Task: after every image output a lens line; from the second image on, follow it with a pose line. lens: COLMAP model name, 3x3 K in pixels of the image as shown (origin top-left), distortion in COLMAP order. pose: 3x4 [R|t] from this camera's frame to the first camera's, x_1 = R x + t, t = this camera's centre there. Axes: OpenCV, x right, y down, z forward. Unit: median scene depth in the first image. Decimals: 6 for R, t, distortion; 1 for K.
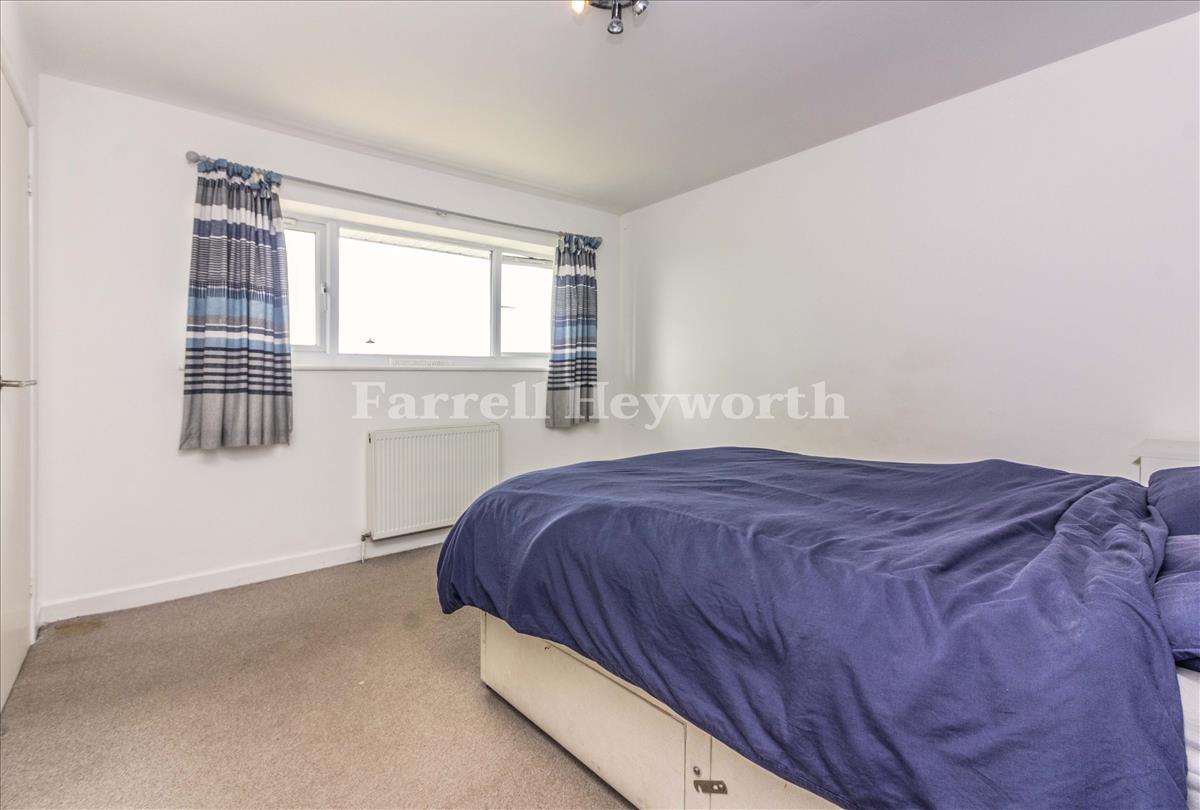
lens RADIAL K [[549.8, 0, 599.7], [0, 549.8, 327.9], [0, 0, 1]] dist [-0.000461, -0.000040]
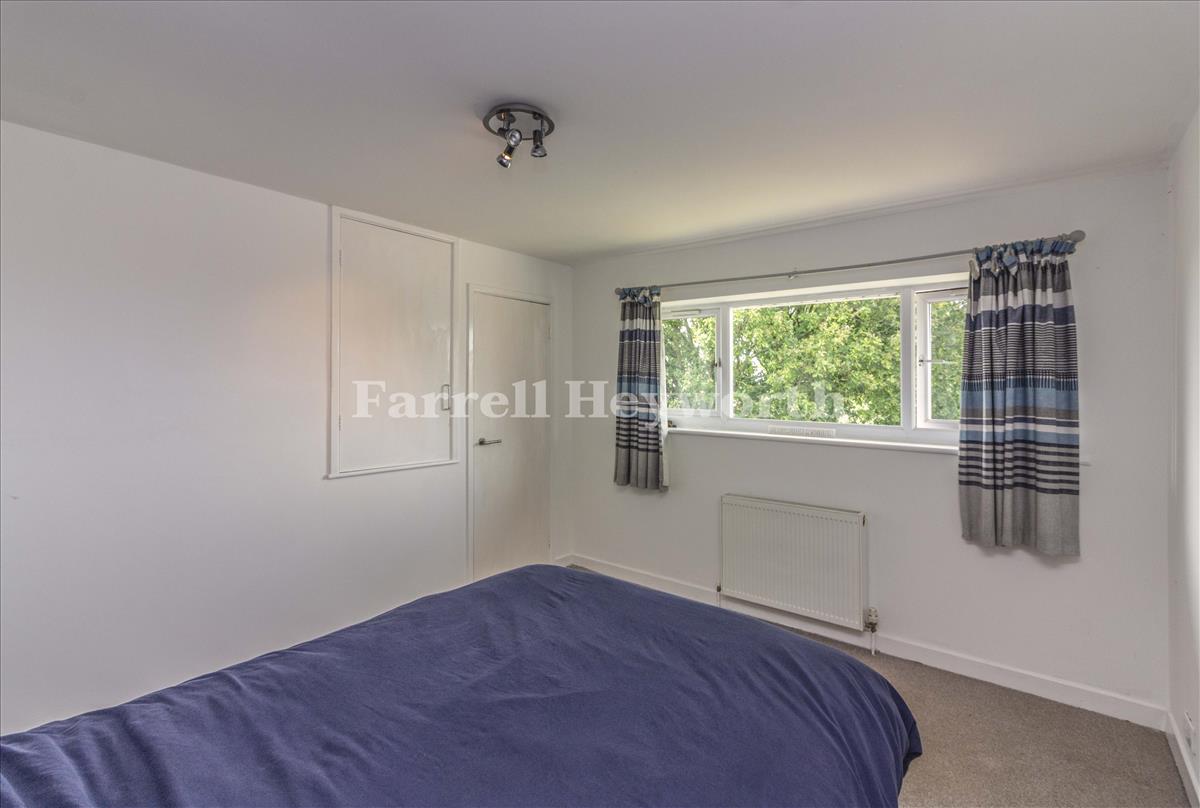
lens RADIAL K [[560.6, 0, 600.0], [0, 560.6, 462.9], [0, 0, 1]] dist [0.000475, 0.000143]
pose [[0.199754, 0.063449, -0.977790, 0.505892], [-0.000441, 0.997907, 0.064664, 0.039316], [0.979846, -0.012486, 0.199364, 0.410116]]
